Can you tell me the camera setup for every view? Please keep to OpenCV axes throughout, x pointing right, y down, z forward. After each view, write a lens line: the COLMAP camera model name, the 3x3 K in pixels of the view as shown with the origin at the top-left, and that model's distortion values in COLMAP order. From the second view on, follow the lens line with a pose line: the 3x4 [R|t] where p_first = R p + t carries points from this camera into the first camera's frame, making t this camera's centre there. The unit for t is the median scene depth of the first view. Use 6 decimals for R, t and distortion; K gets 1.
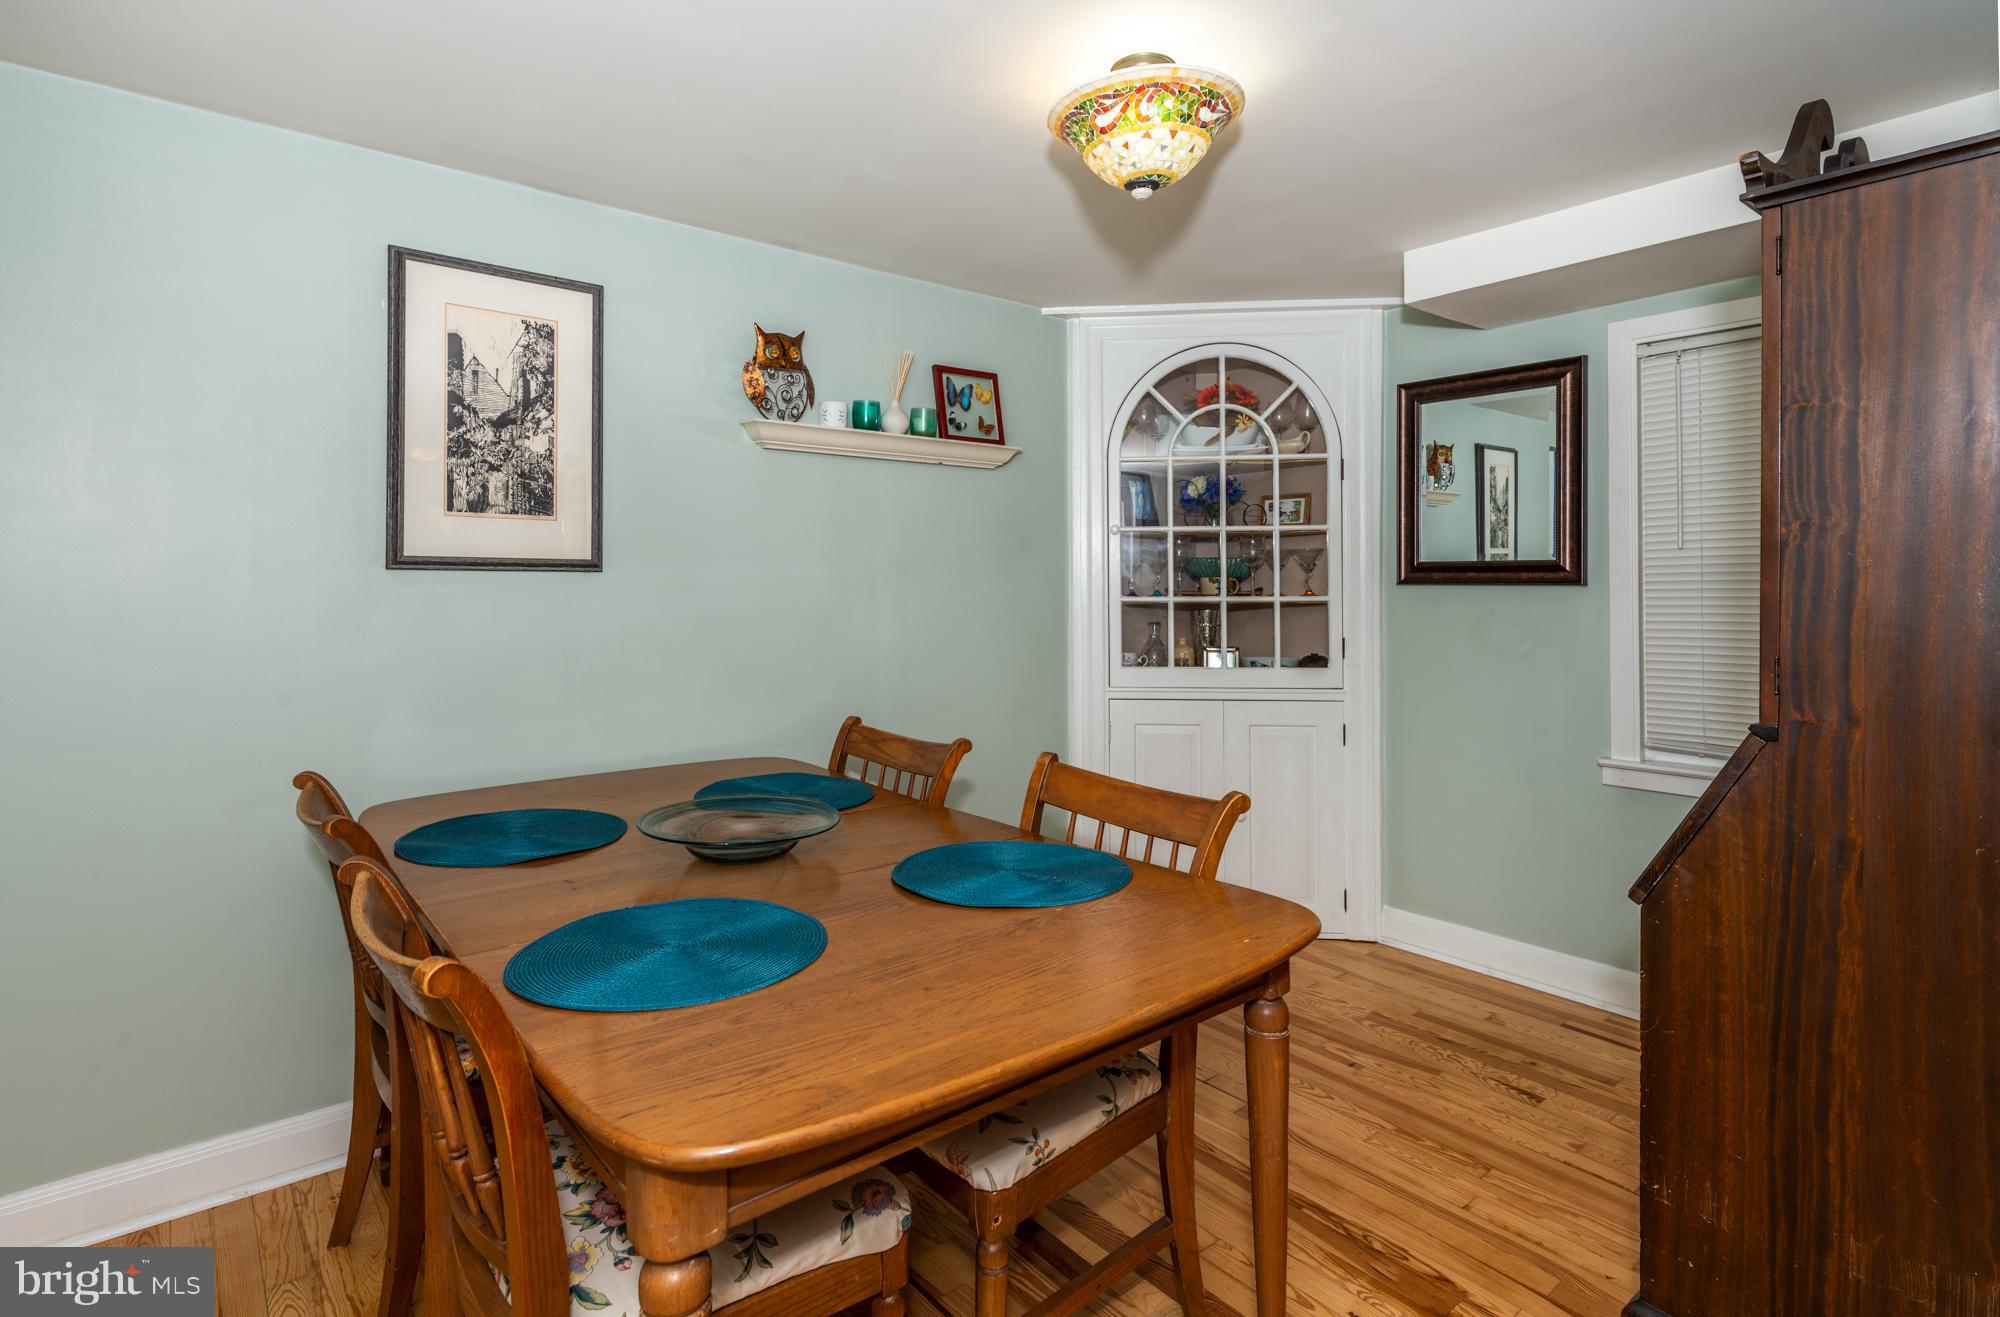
lens RADIAL K [[1038.2, 0, 998.8], [0, 1038.2, 576.9], [0, 0, 1]] dist [0.004310, -0.003225]
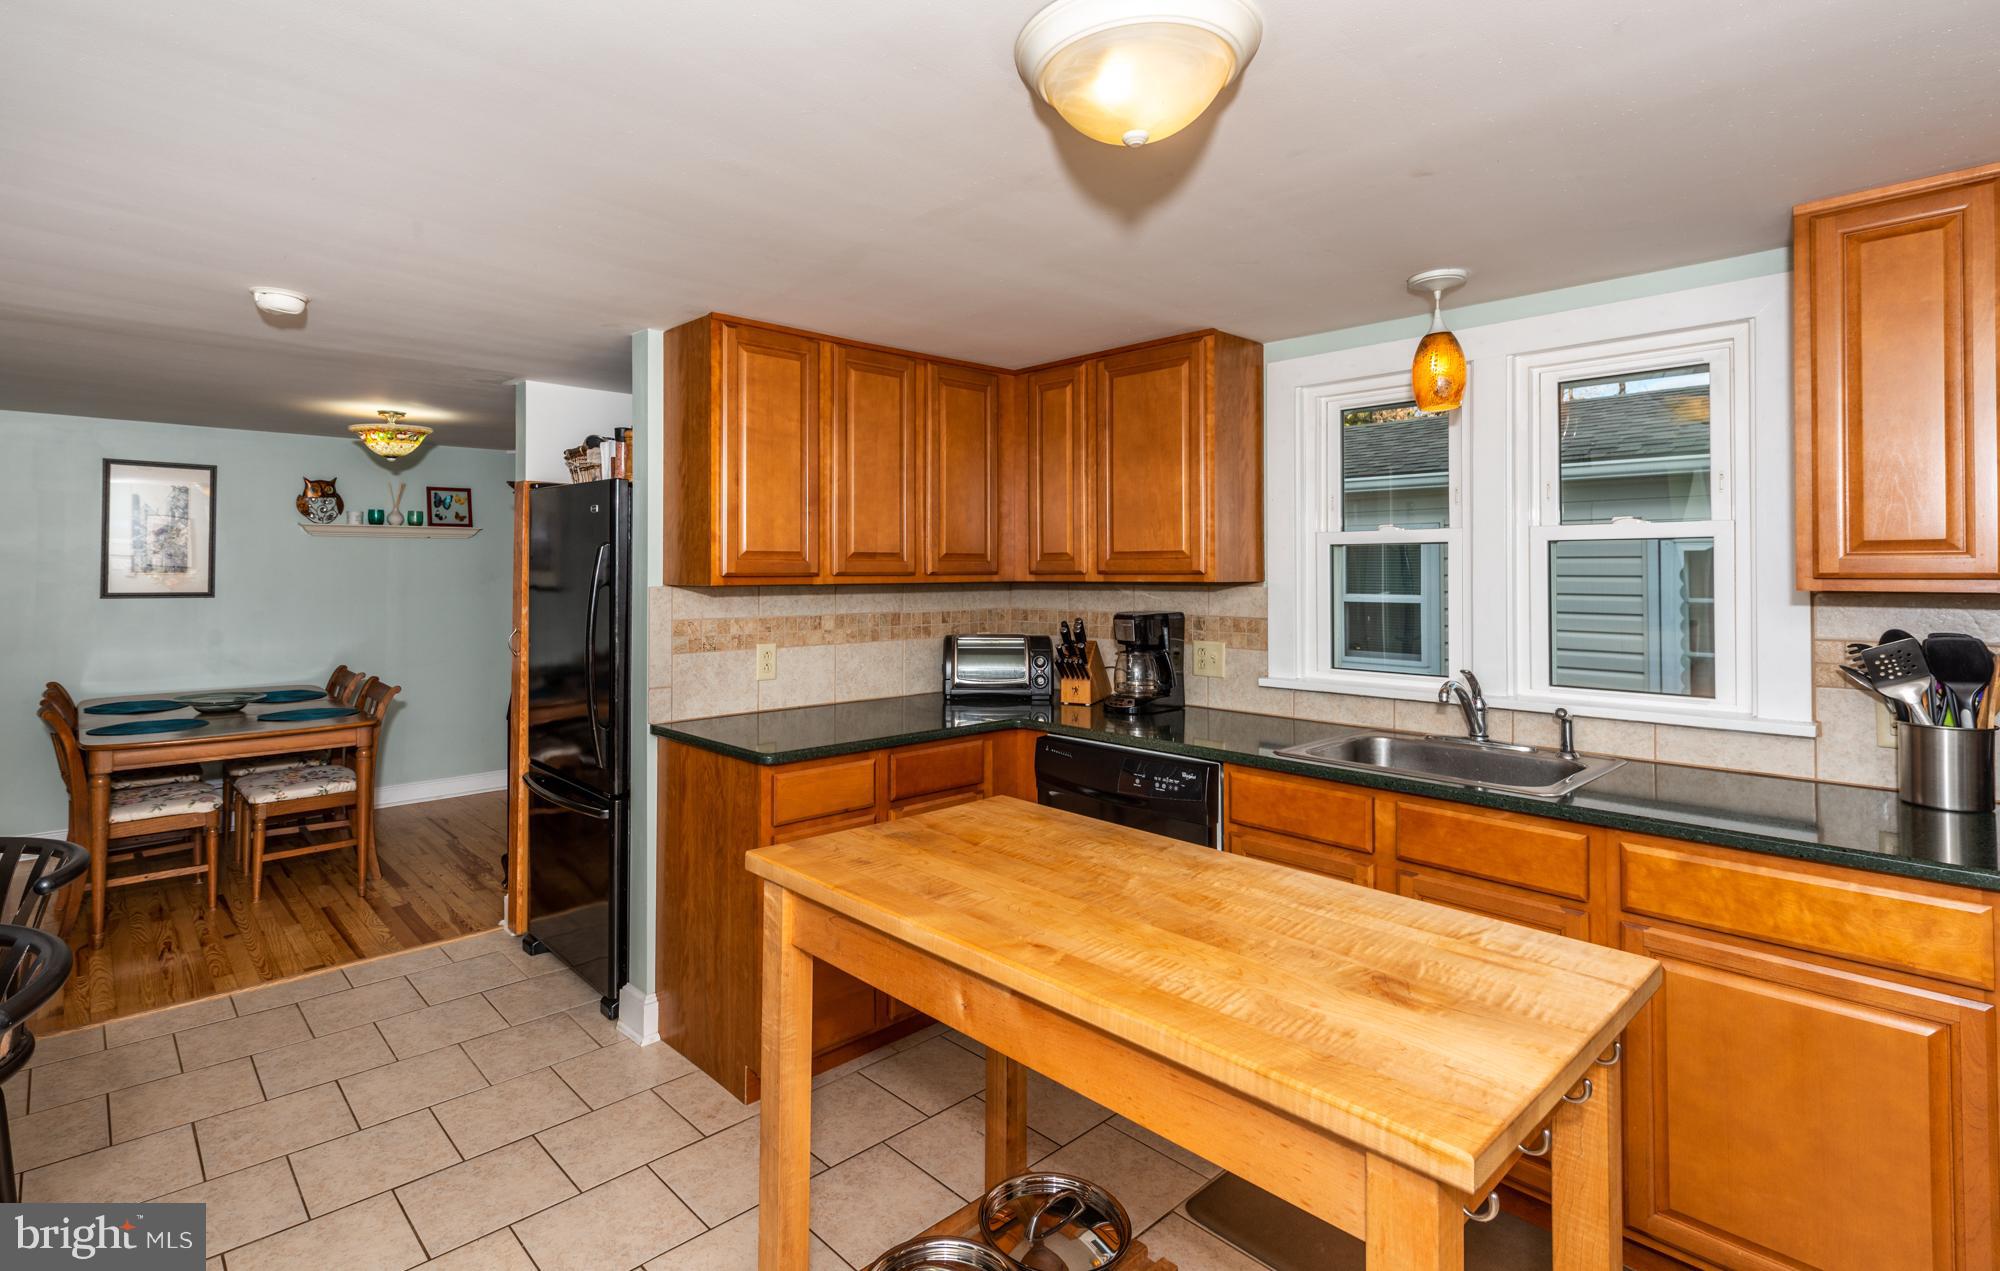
lens RADIAL K [[956.3, 0, 946.0], [0, 956.3, 566.9], [0, 0, 1]] dist [0.002766, -0.000351]
pose [[0.998047, 0.007275, 0.062037, 0.900982], [-0.008071, 0.999888, 0.012582, -0.093032], [-0.061938, -0.013058, 0.997995, -0.970698]]
